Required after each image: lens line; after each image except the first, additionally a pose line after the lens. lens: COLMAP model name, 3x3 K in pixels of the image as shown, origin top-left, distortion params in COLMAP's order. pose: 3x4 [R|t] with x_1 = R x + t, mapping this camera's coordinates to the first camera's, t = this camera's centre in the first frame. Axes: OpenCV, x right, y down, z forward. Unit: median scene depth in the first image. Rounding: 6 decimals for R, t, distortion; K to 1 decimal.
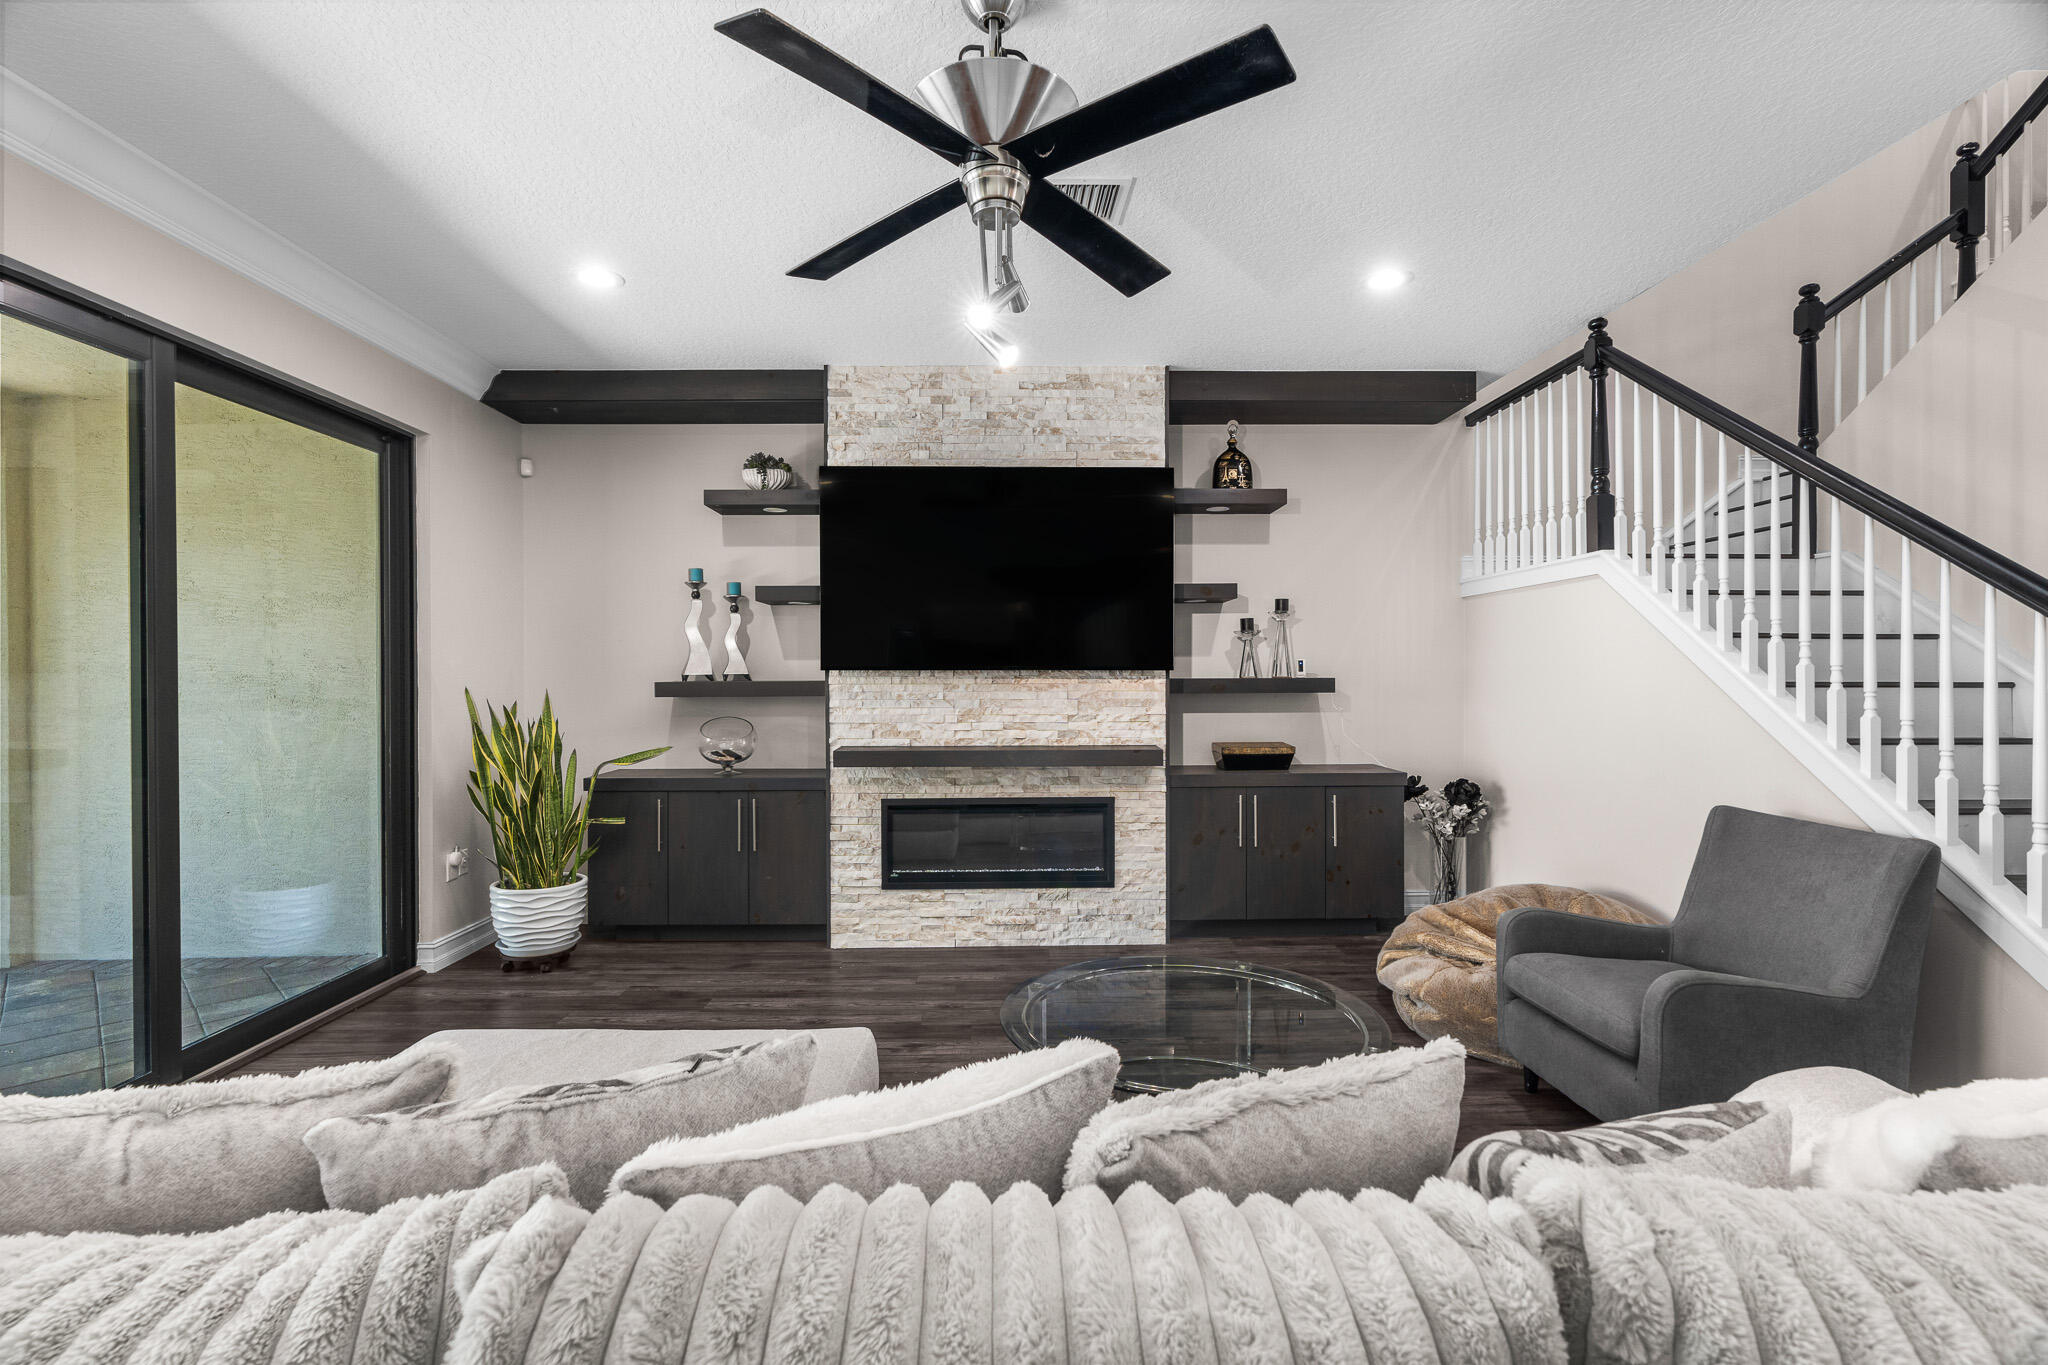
lens RADIAL K [[929.9, 0, 1012.5], [0, 929.9, 681.0], [0, 0, 1]] dist [-0.010859, 0.004154]
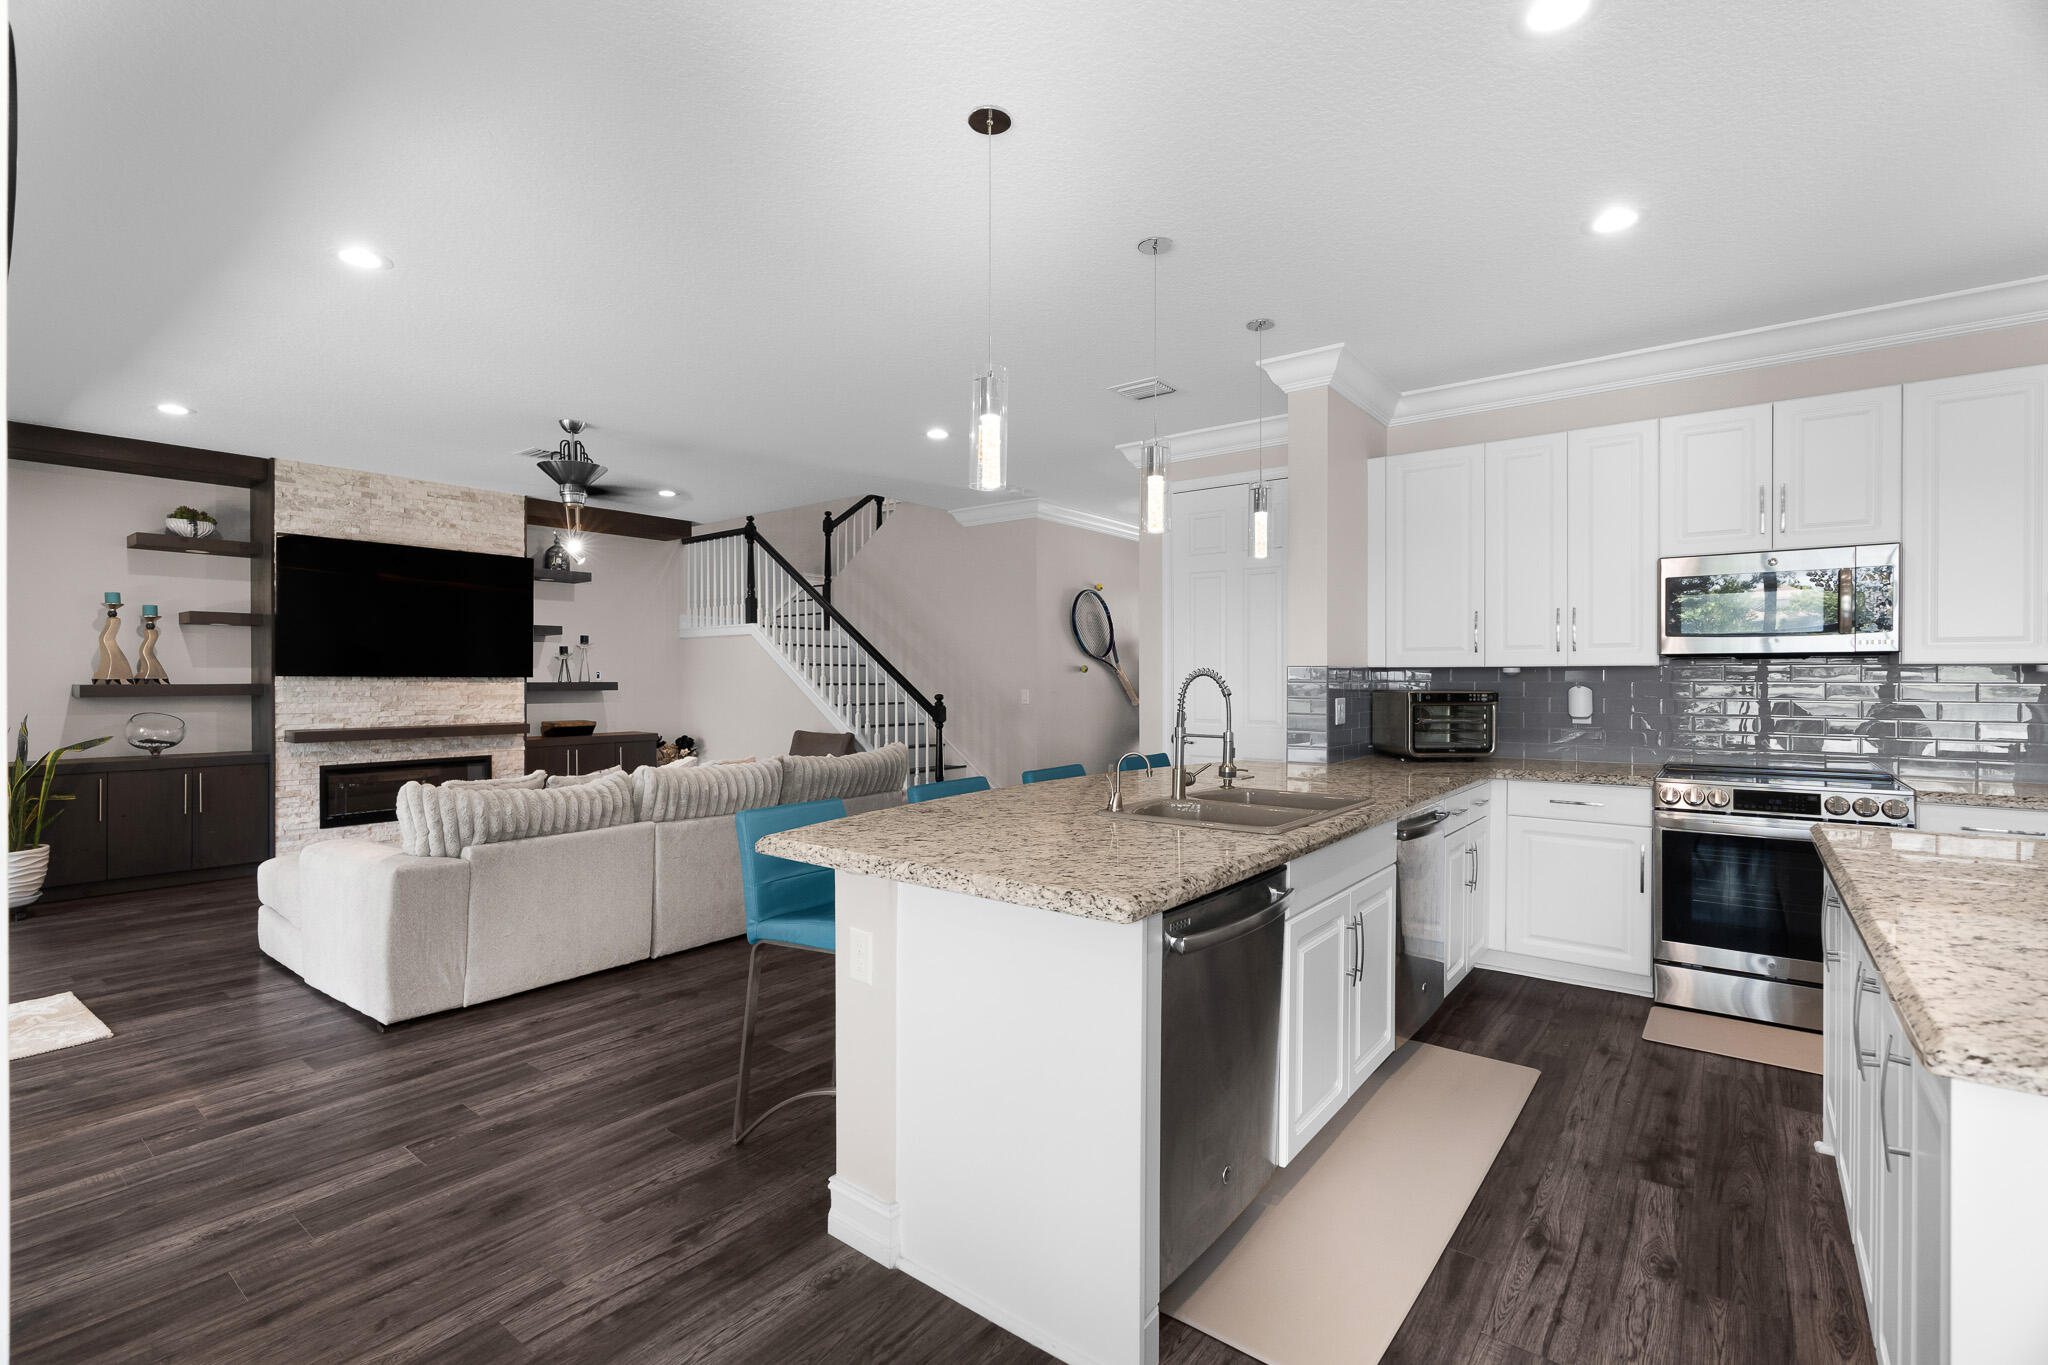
lens RADIAL K [[929.9, 0, 1018.0], [0, 929.9, 681.6], [0, 0, 1]] dist [-0.010859, 0.004154]
pose [[0.631091, 0.001196, 0.775708, -0.571453], [0.004854, 0.999973, -0.005490, 0.009913], [-0.775694, 0.007230, 0.631068, -0.742771]]
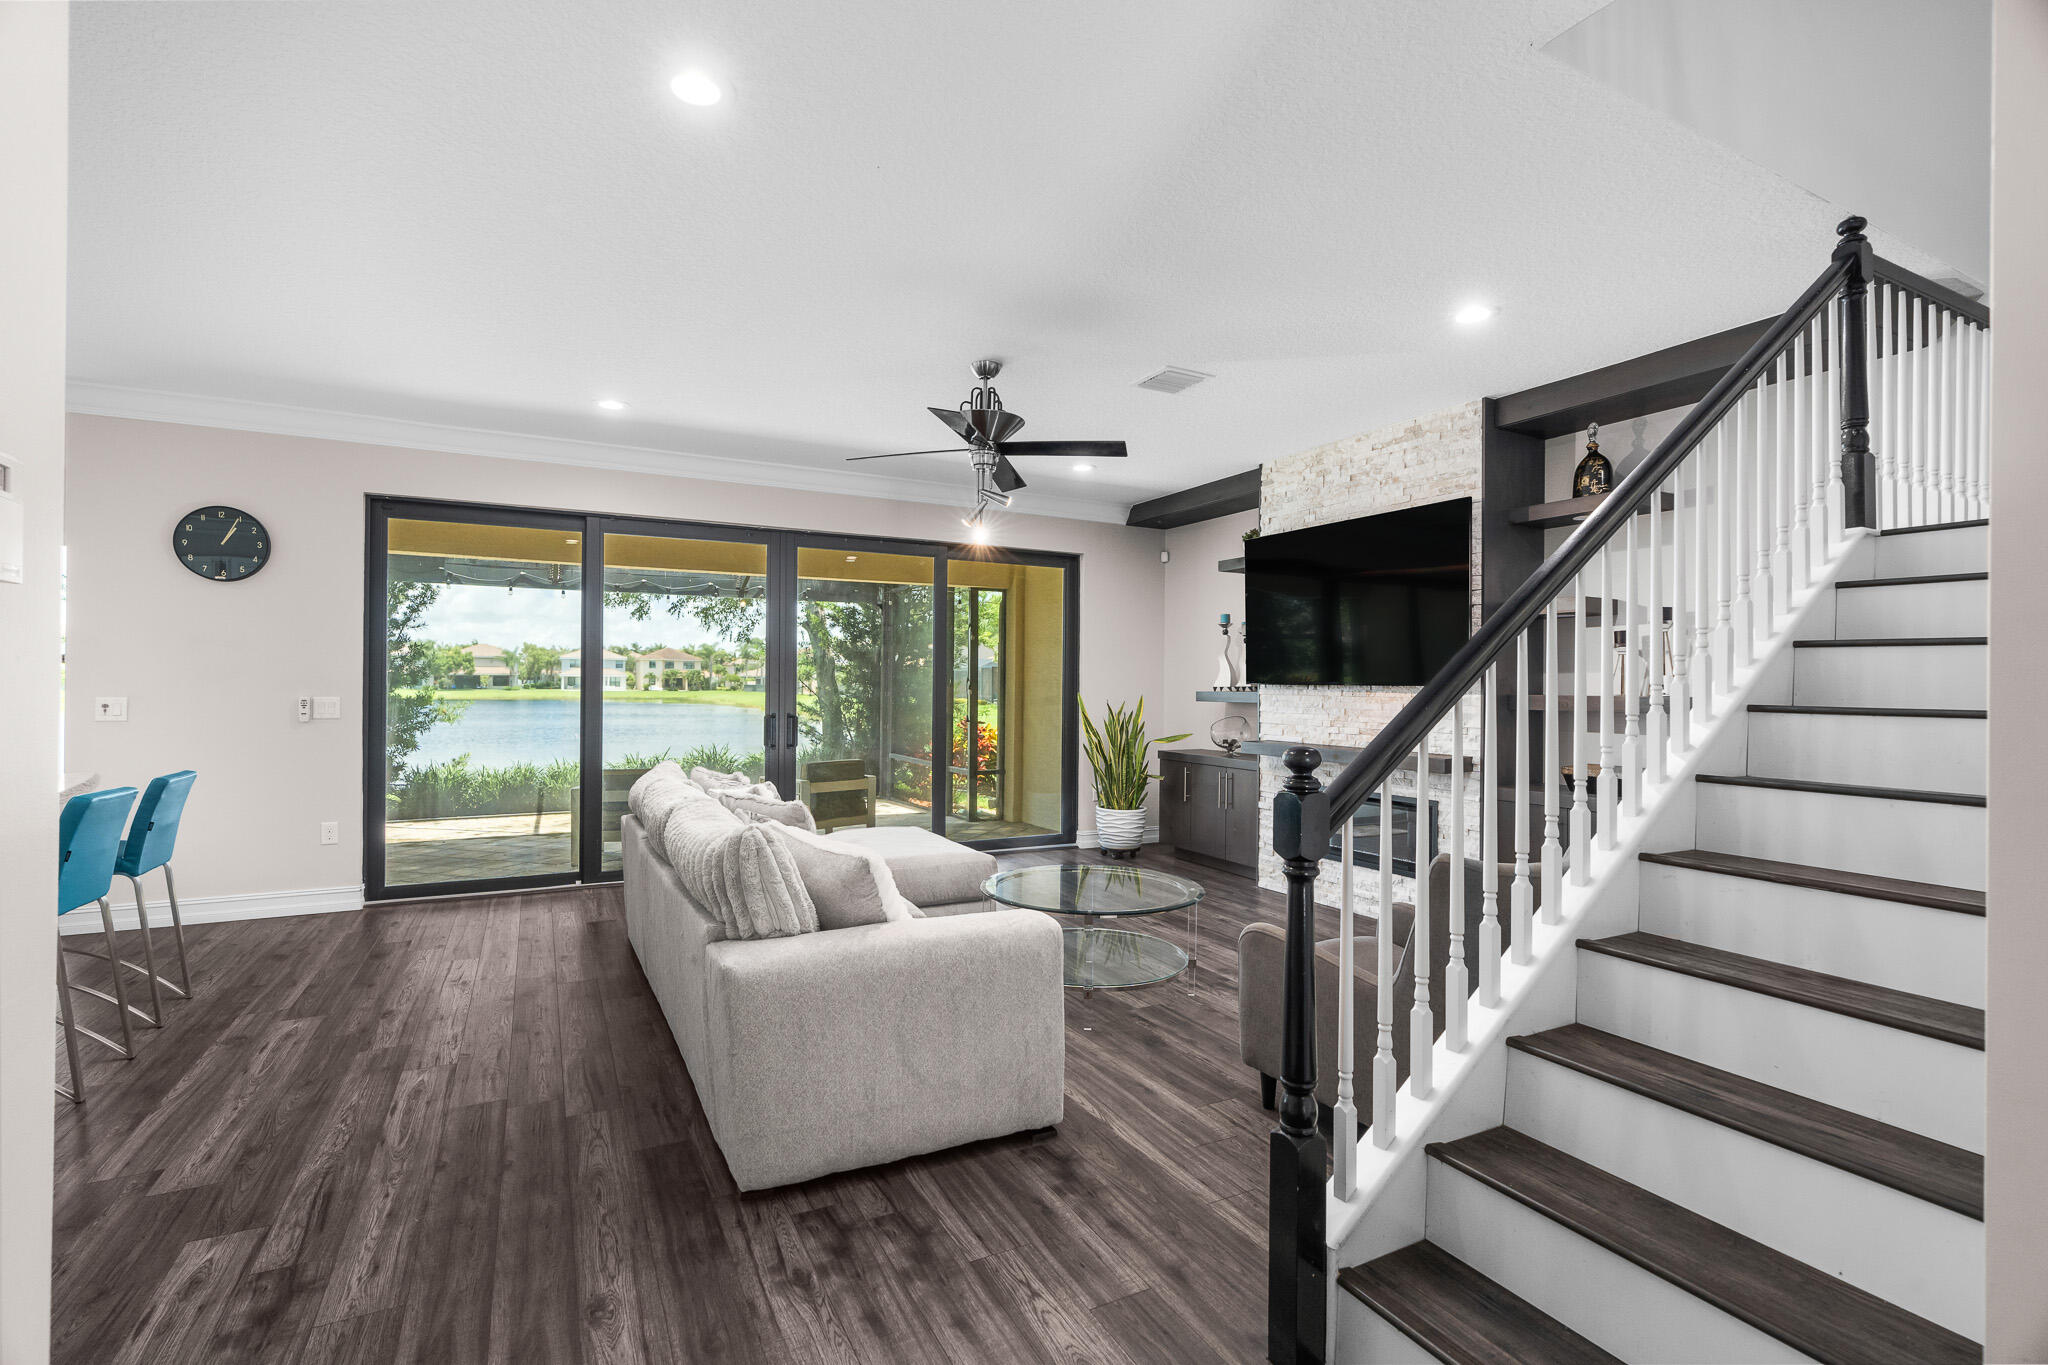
lens RADIAL K [[929.9, 0, 1015.4], [0, 929.9, 684.7], [0, 0, 1]] dist [-0.010859, 0.004154]
pose [[0.443371, 0.006828, -0.896312, 0.870443], [-0.015645, 0.999878, -0.000122, -0.005305], [0.896201, 0.014077, 0.443424, 0.060973]]
